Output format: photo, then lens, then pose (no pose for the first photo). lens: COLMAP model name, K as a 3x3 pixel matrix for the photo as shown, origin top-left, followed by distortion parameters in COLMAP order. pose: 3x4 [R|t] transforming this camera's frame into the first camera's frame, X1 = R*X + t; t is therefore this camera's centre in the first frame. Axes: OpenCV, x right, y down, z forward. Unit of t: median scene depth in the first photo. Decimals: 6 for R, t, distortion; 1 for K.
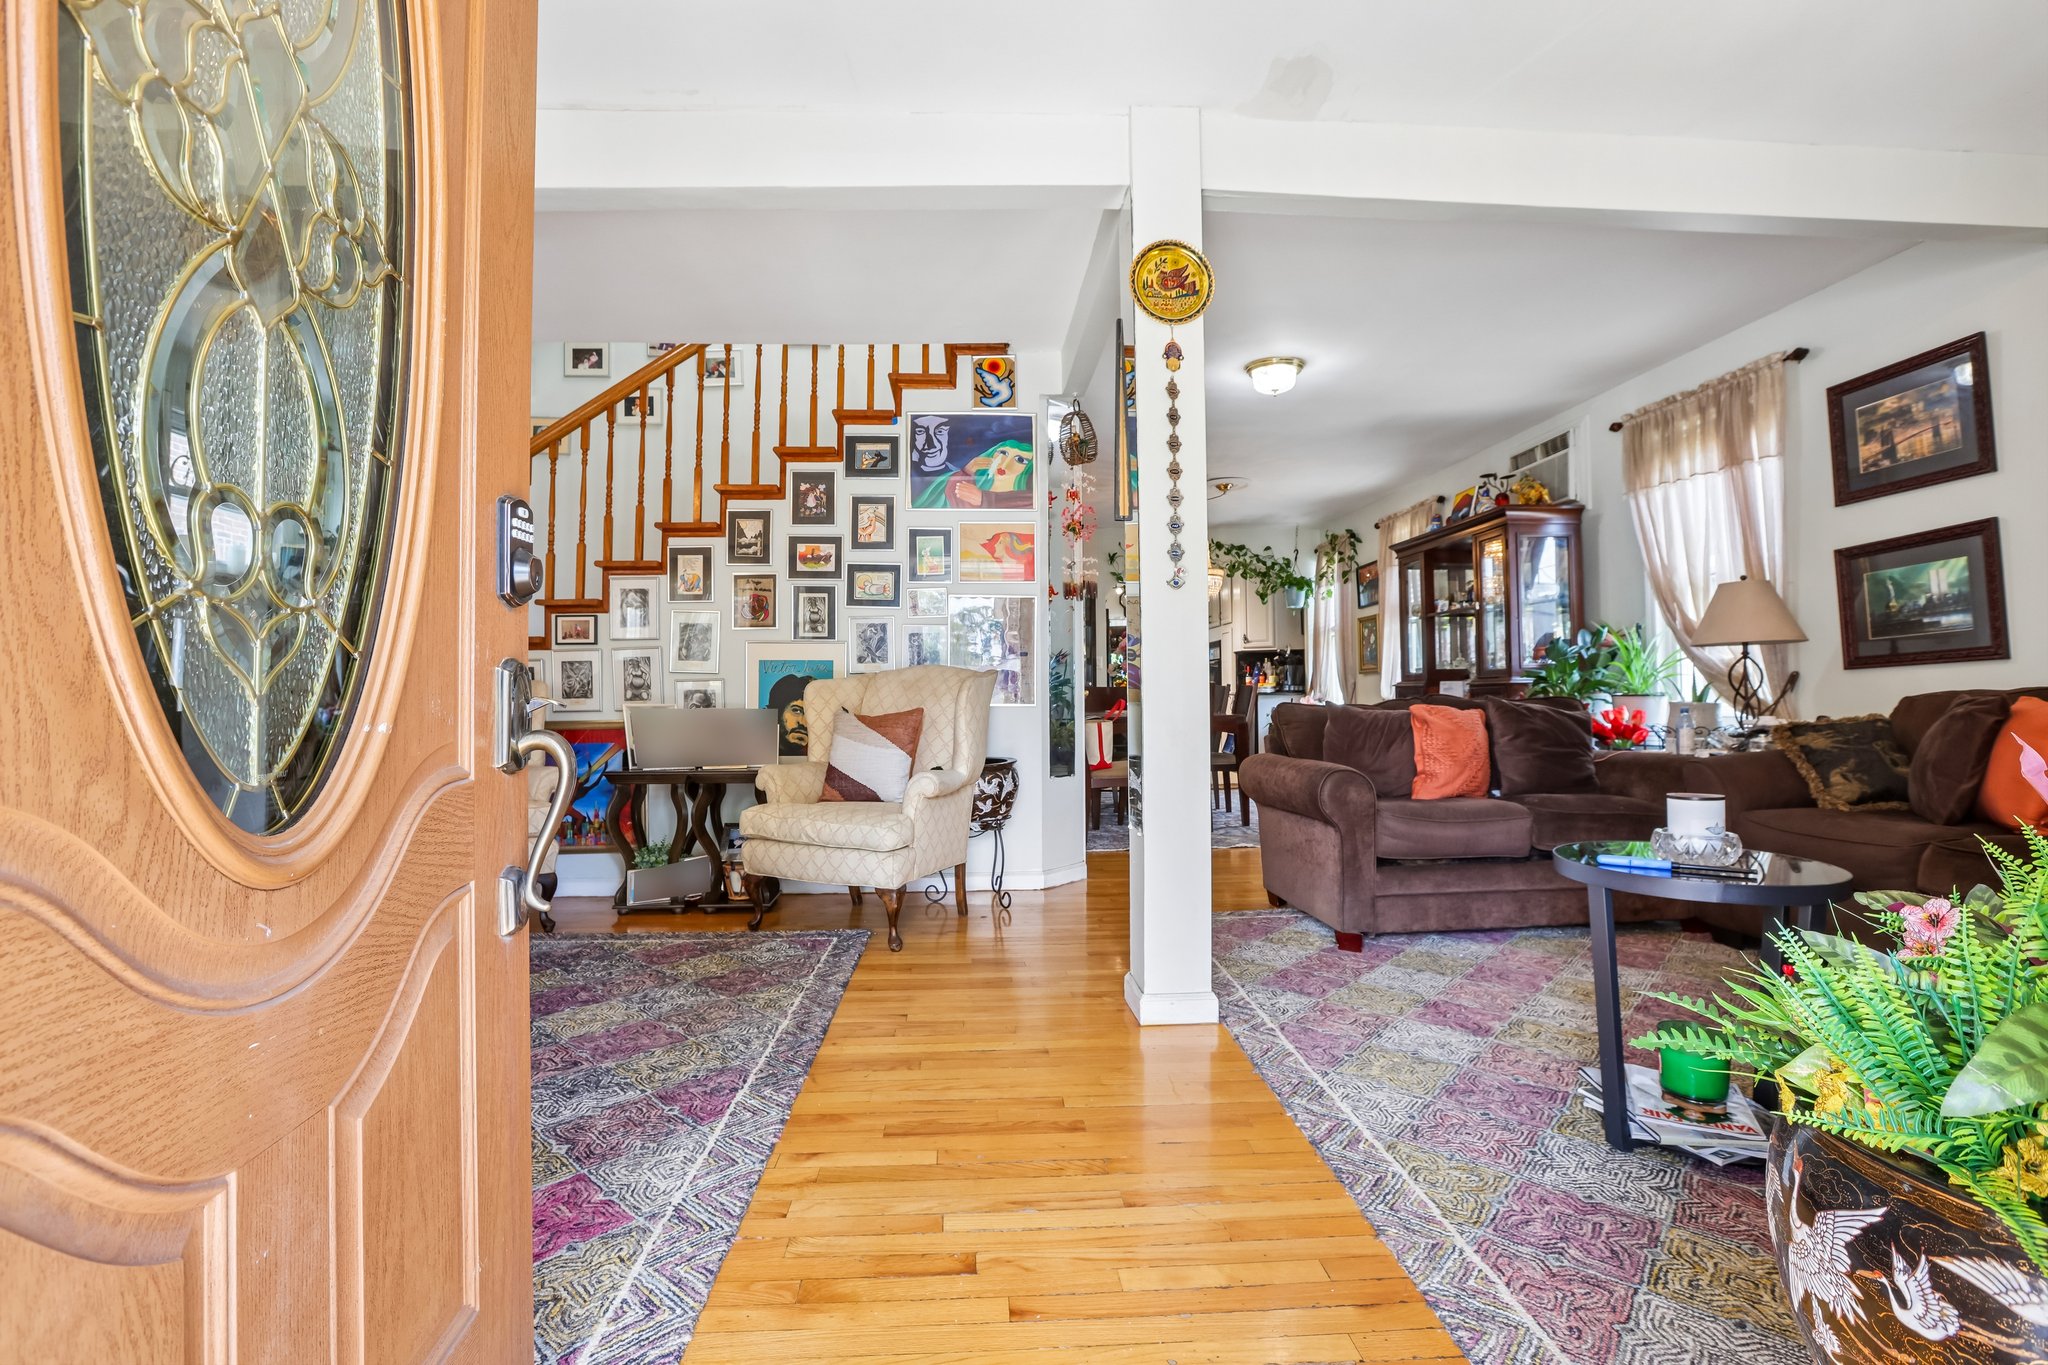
lens RADIAL K [[936.1, 0, 1024.4], [0, 936.1, 670.5], [0, 0, 1]] dist [-0.049556, 0.018684]
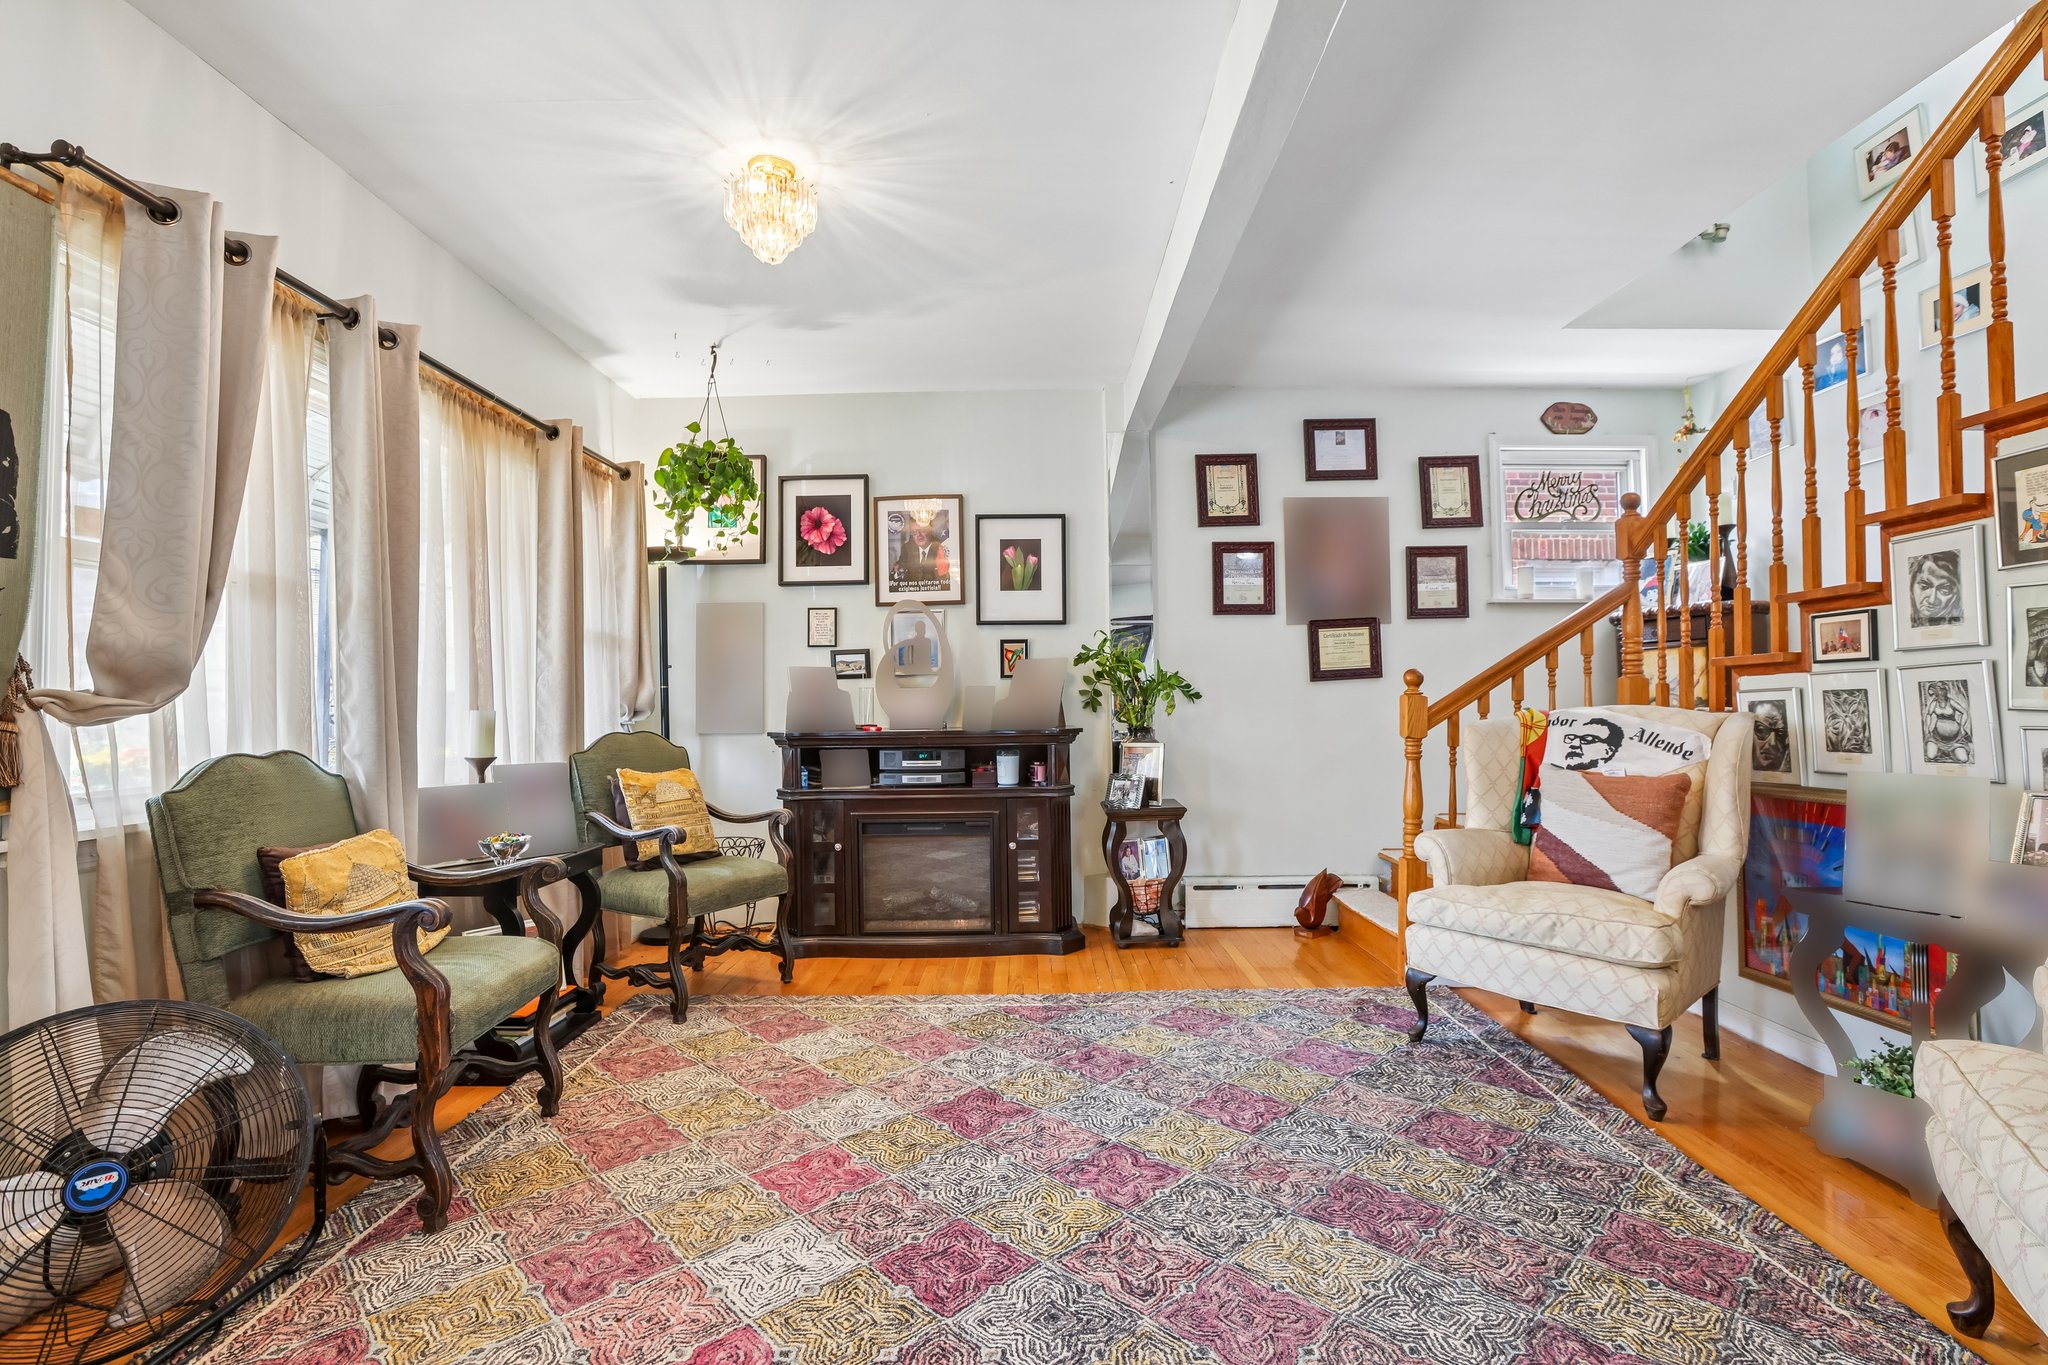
lens RADIAL K [[936.1, 0, 1024.4], [0, 936.1, 670.5], [0, 0, 1]] dist [-0.049556, 0.018684]
pose [[-0.061407, -0.028677, -0.997701, 0.125981], [0.034781, 0.998919, -0.030853, -0.021569], [0.997507, -0.036596, -0.060343, 0.482599]]
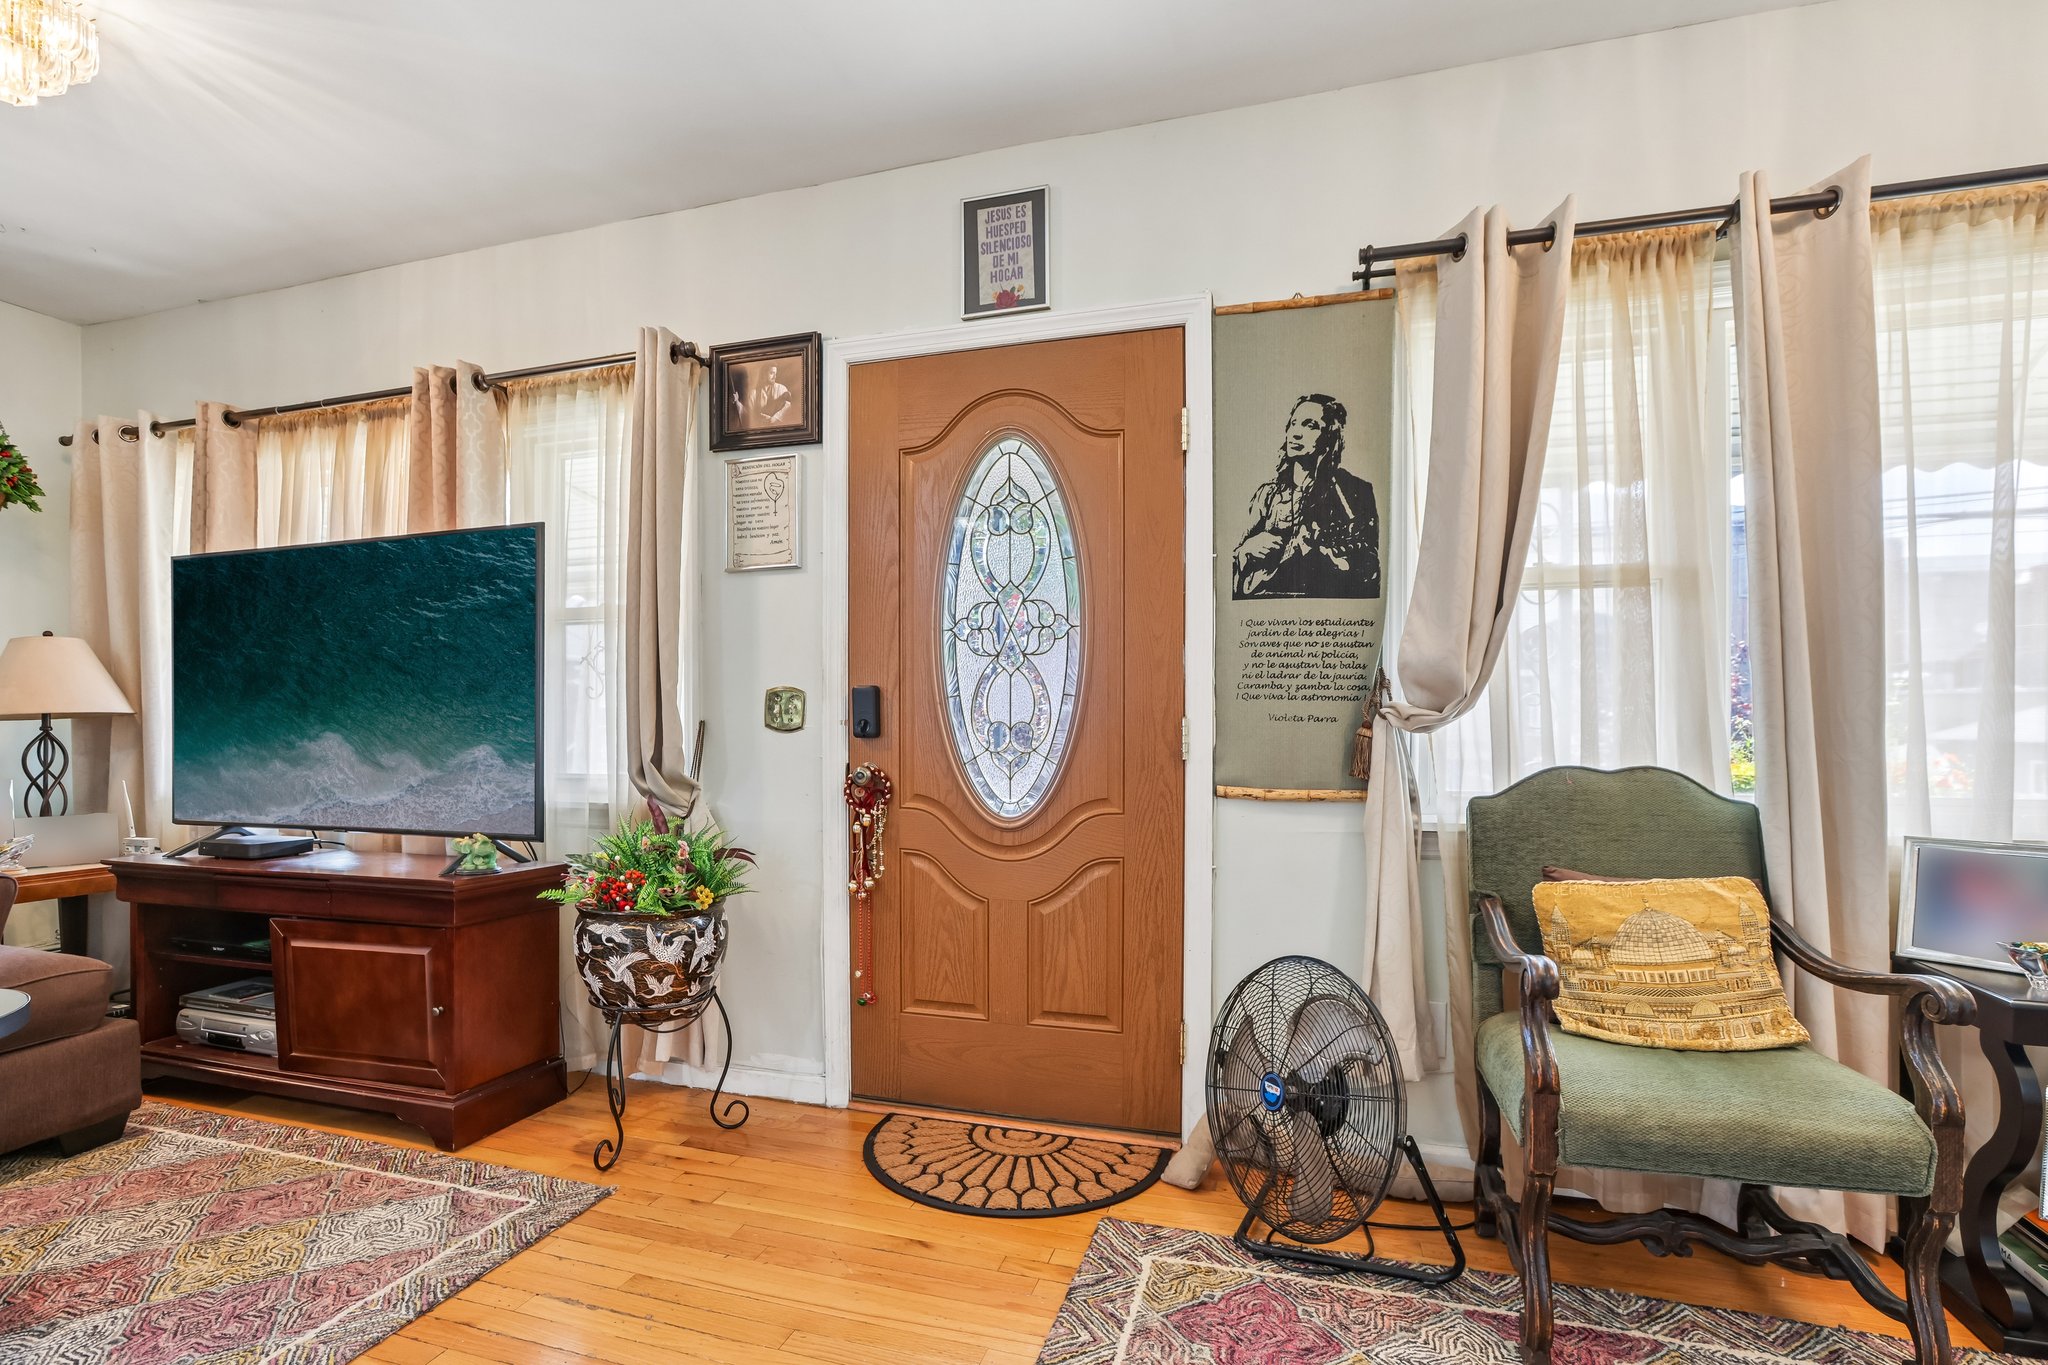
lens RADIAL K [[964.6, 0, 1010.3], [0, 964.6, 740.3], [0, 0, 1]] dist [-0.047479, 0.020781]
pose [[-0.934946, -0.000432, 0.354789, -0.216761], [-0.003079, 0.999971, -0.006899, -0.015961], [-0.354776, -0.007542, -0.934921, 0.574787]]
